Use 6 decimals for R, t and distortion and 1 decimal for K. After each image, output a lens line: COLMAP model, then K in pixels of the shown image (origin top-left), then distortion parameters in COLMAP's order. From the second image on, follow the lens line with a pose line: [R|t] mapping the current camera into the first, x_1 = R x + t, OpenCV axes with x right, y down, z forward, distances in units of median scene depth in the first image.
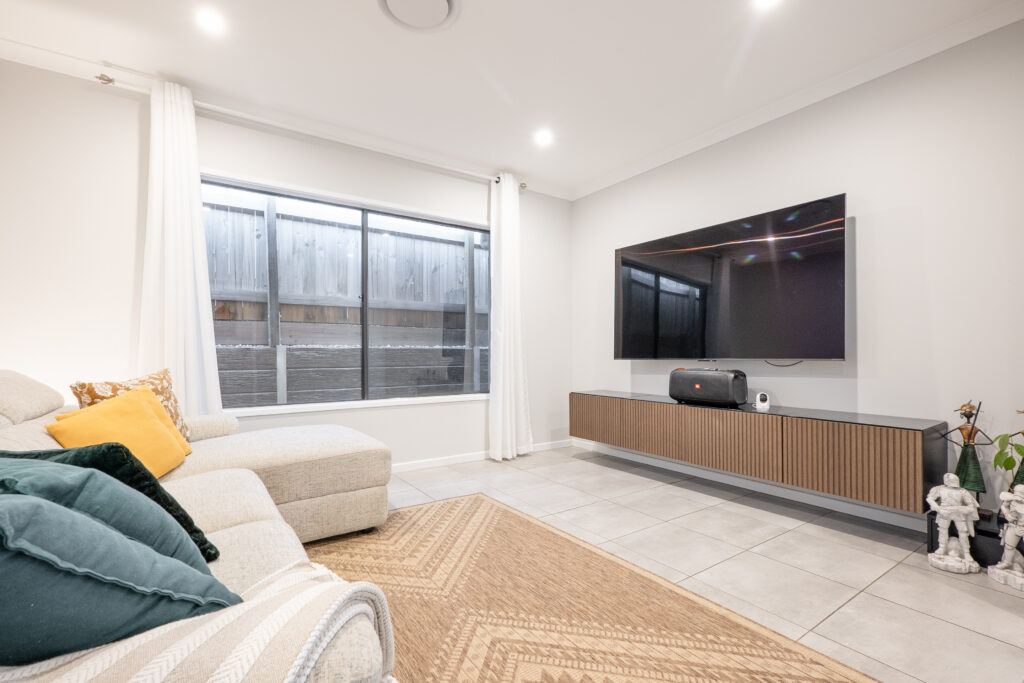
lens RADIAL K [[457.5, 0, 504.9], [0, 457.5, 345.6], [0, 0, 1]] dist [-0.000028, 0.000274]
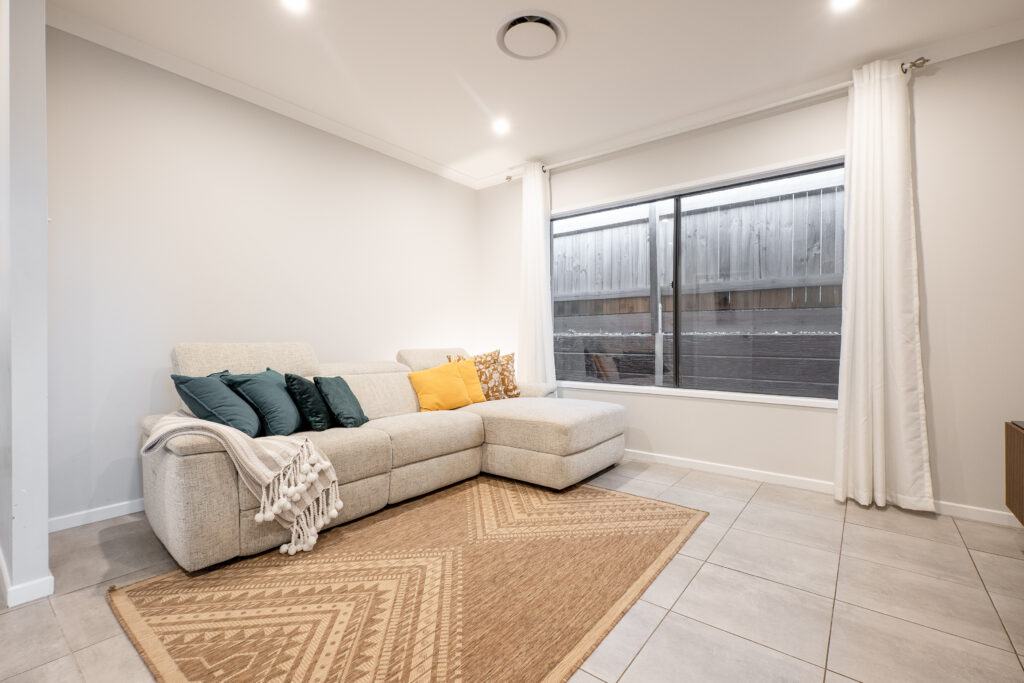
lens RADIAL K [[453.0, 0, 503.9], [0, 453.0, 335.3], [0, 0, 1]] dist [0.000184, 0.000682]
pose [[0.290854, -0.004782, -0.956755, 0.649326], [0.012146, 0.999925, -0.001305, 0.001562], [0.956690, -0.011241, 0.290891, 0.441158]]
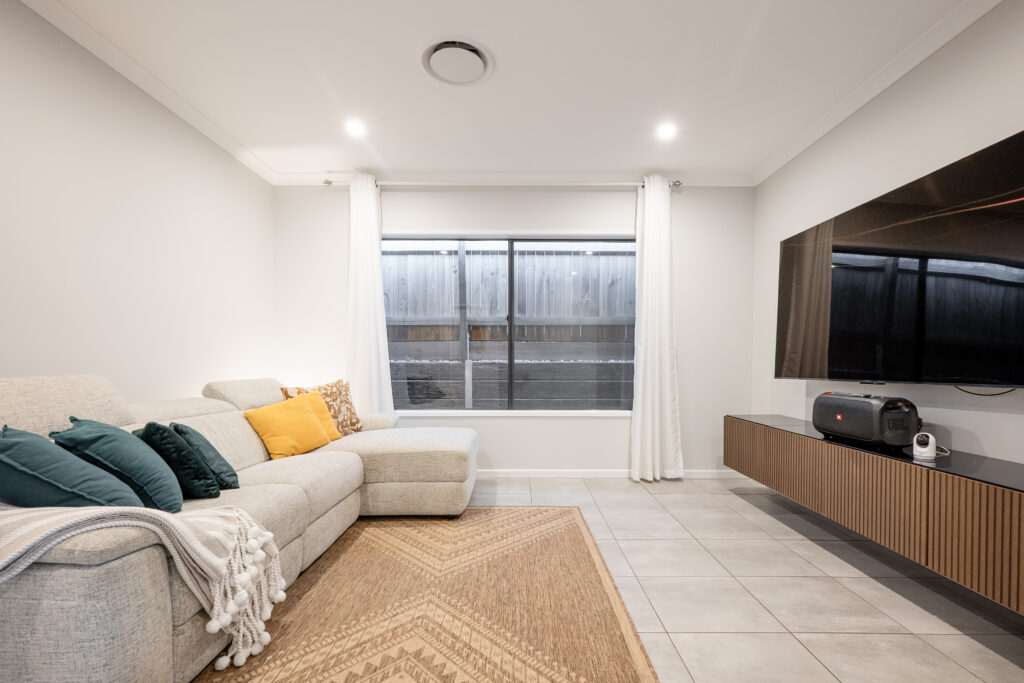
lens RADIAL K [[466.5, 0, 518.7], [0, 466.5, 370.0], [0, 0, 1]] dist [0.001603, 0.000257]
pose [[0.825835, 0.010776, -0.563808, 0.441652], [0.005703, 0.999607, 0.027460, -0.012107], [0.563882, -0.025893, 0.825449, 0.082613]]
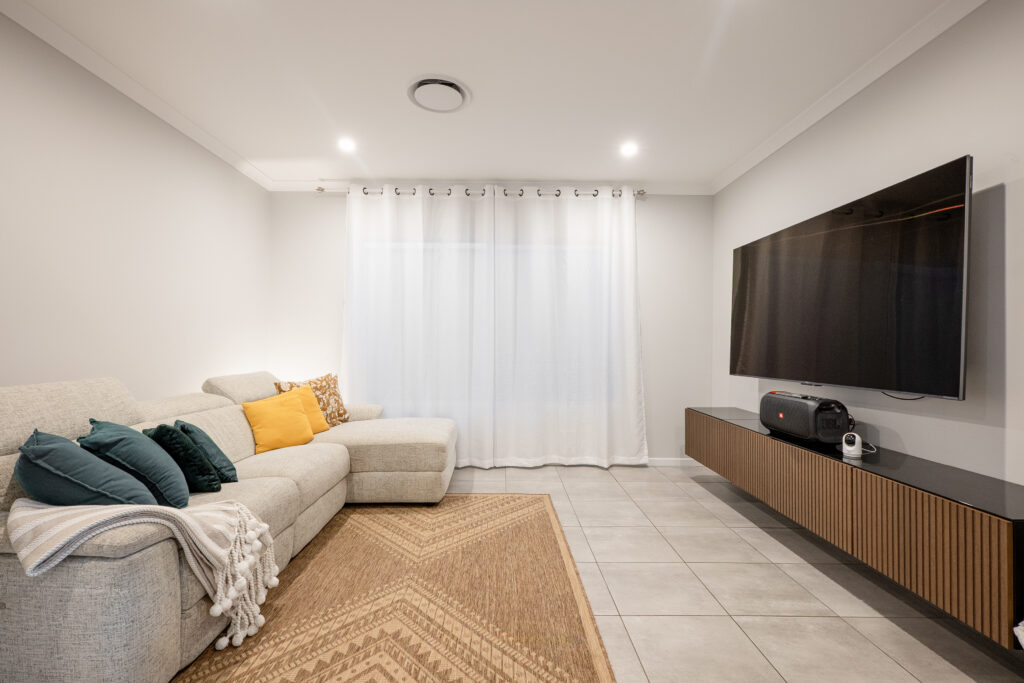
lens RADIAL K [[453.0, 0, 503.9], [0, 453.0, 335.3], [0, 0, 1]] dist [0.000184, 0.000682]
pose [[0.828780, -0.004776, -0.559554, 0.490730], [0.001342, 0.999978, -0.006547, -0.054311], [0.559572, 0.004675, 0.828768, 0.043271]]
